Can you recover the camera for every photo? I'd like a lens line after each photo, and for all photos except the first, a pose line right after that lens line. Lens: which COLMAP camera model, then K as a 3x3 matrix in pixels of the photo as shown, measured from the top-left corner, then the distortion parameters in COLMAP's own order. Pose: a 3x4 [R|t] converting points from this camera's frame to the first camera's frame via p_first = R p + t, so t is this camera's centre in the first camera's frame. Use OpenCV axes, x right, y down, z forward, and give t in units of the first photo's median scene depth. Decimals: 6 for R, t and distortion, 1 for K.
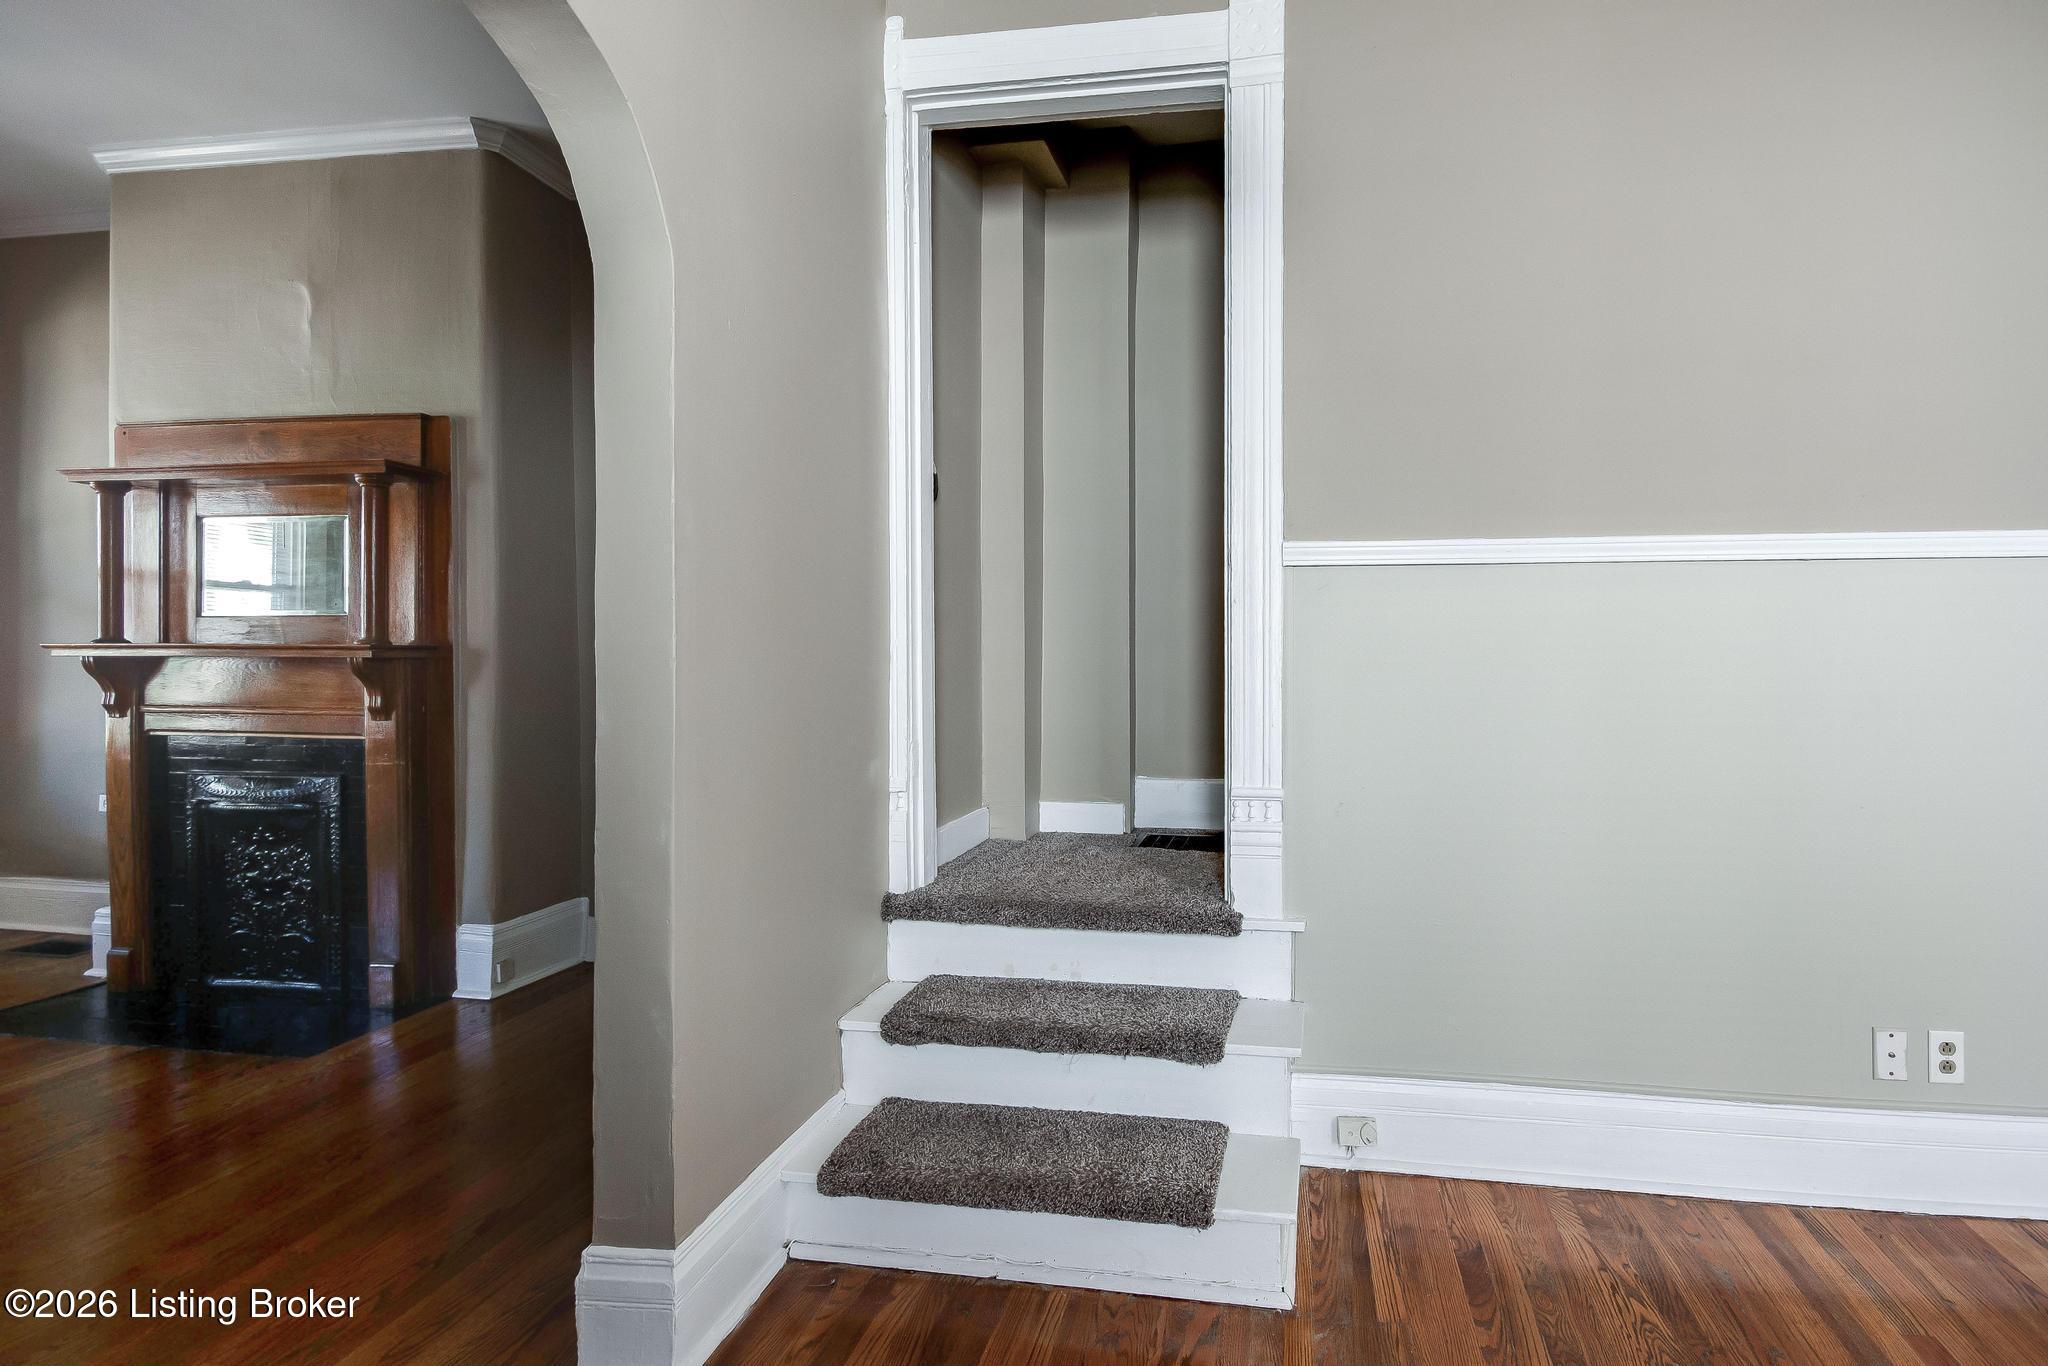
lens RADIAL K [[980.0, 0, 1134.4], [0, 980.0, 666.5], [0, 0, 1]] dist [-0.000113, -0.001120]
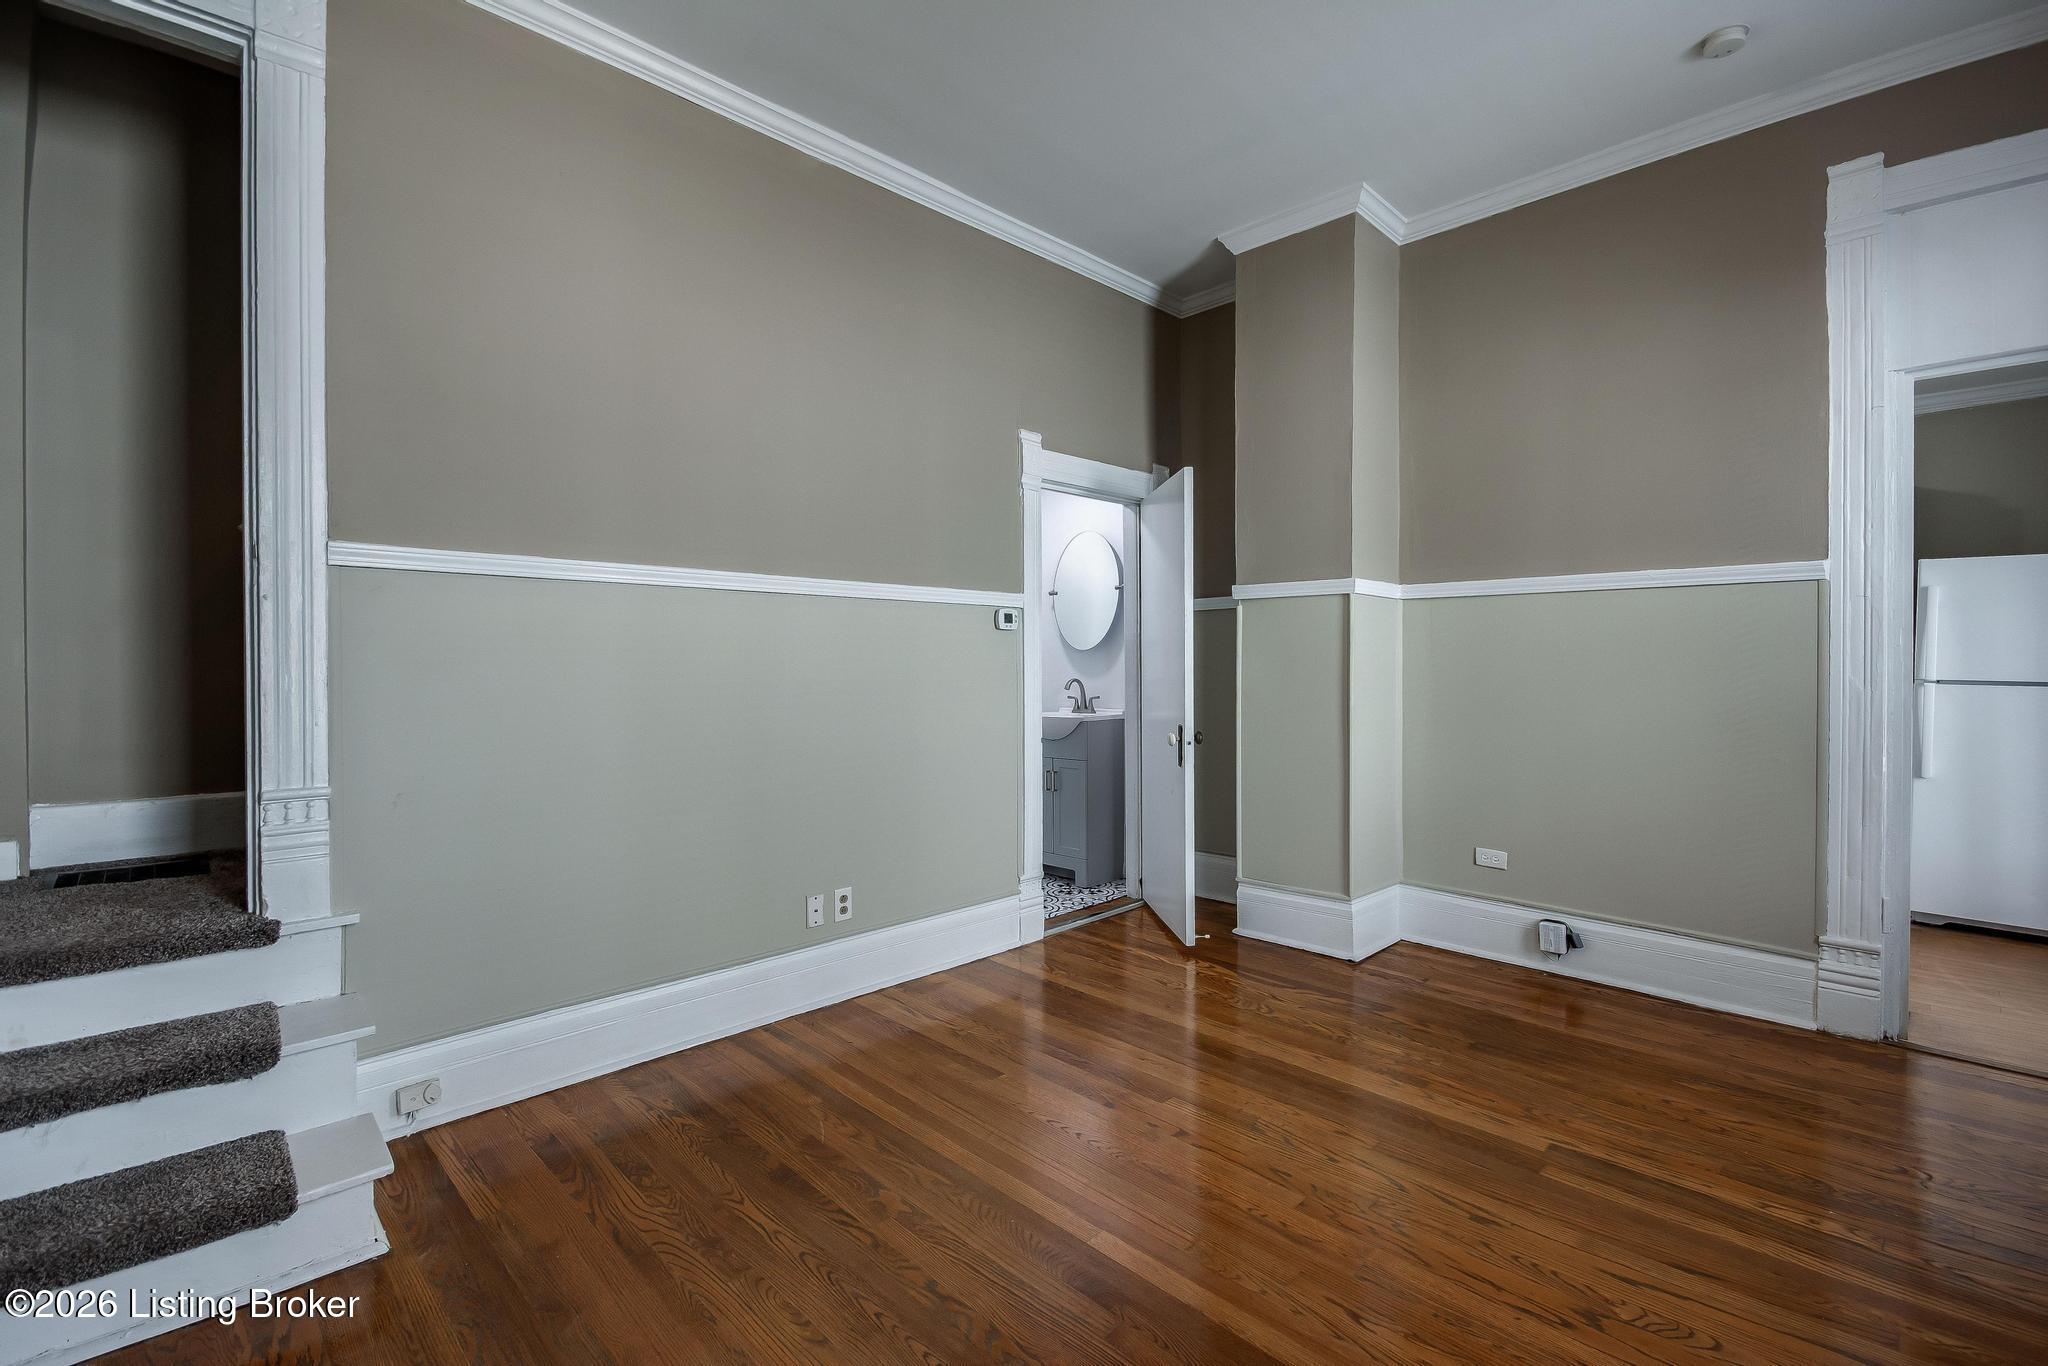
lens RADIAL K [[903.2, 0, 1041.7], [0, 903.2, 678.0], [0, 0, 1]] dist [-0.001574, -0.001061]
pose [[0.595926, -0.015517, 0.802890, -0.163197], [0.002216, 0.999841, 0.017678, -0.001977], [-0.803036, -0.008756, 0.595866, -0.147091]]
